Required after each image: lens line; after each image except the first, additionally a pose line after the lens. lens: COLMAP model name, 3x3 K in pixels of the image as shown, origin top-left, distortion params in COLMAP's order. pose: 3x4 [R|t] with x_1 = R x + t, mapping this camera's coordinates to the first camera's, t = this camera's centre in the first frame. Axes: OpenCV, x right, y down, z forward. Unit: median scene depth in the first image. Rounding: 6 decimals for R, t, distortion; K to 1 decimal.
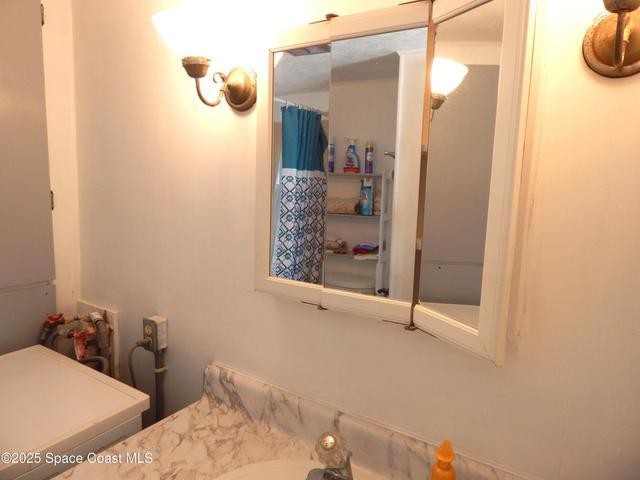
lens RADIAL K [[419.4, 0, 318.4], [0, 419.4, 238.7], [0, 0, 1]] dist [0.003968, -0.006812]
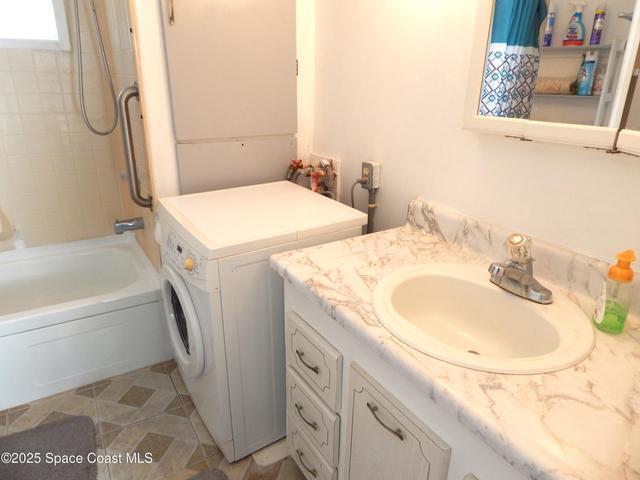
lens RADIAL K [[419.4, 0, 321.1], [0, 419.4, 239.8], [0, 0, 1]] dist [0.003968, -0.006812]
pose [[0.909948, 0.127062, -0.394779, -0.006313], [-0.039314, 0.974051, 0.222888, 0.137982], [0.412855, -0.187296, 0.891331, -0.205323]]
